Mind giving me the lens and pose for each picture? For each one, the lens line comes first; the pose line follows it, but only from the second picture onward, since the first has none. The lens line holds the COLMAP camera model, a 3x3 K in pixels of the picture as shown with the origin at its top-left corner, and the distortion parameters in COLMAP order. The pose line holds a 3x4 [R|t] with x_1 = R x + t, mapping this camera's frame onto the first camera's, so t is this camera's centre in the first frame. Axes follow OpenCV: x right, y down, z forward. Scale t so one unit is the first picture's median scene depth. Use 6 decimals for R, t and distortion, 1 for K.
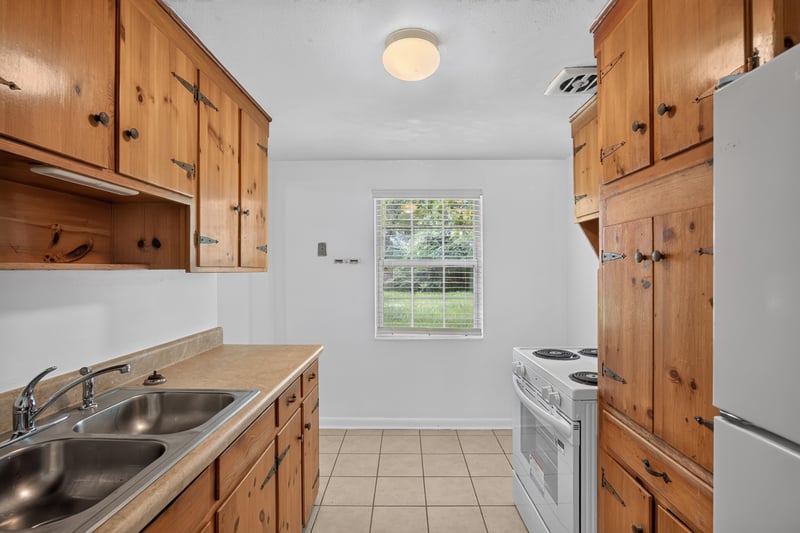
lens RADIAL K [[383.7, 0, 402.9], [0, 383.7, 271.1], [0, 0, 1]] dist [-0.026564, 0.008556]
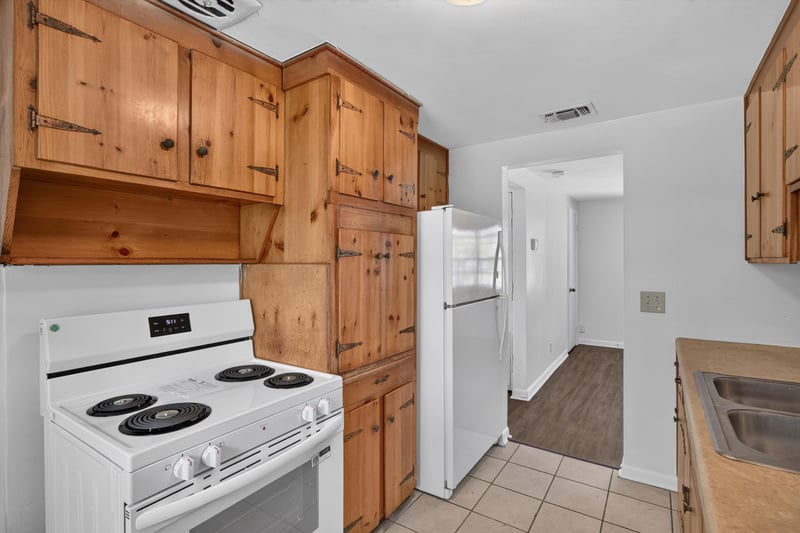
lens RADIAL K [[378.1, 0, 400.1], [0, 378.1, 259.6], [0, 0, 1]] dist [-0.022577, 0.000747]
pose [[-0.832782, 0.010538, 0.553501, -0.273435], [0.009184, 0.999944, -0.005221, -0.008363], [-0.553525, 0.000736, -0.832832, 1.801788]]
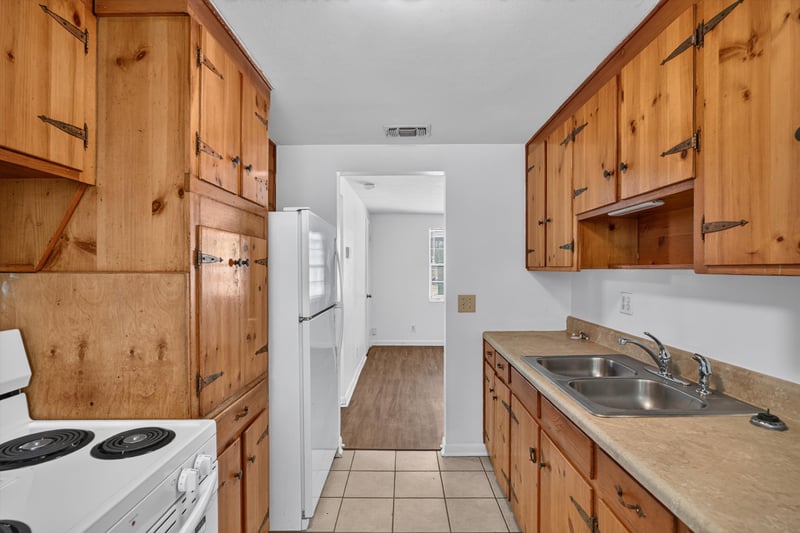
lens RADIAL K [[383.7, 0, 402.9], [0, 383.7, 271.1], [0, 0, 1]] dist [-0.026564, 0.008556]
pose [[-0.999940, 0.006422, -0.008825, 0.054910], [0.006342, 0.999939, 0.009079, -0.010965], [0.008883, 0.009023, -0.999920, 1.826690]]
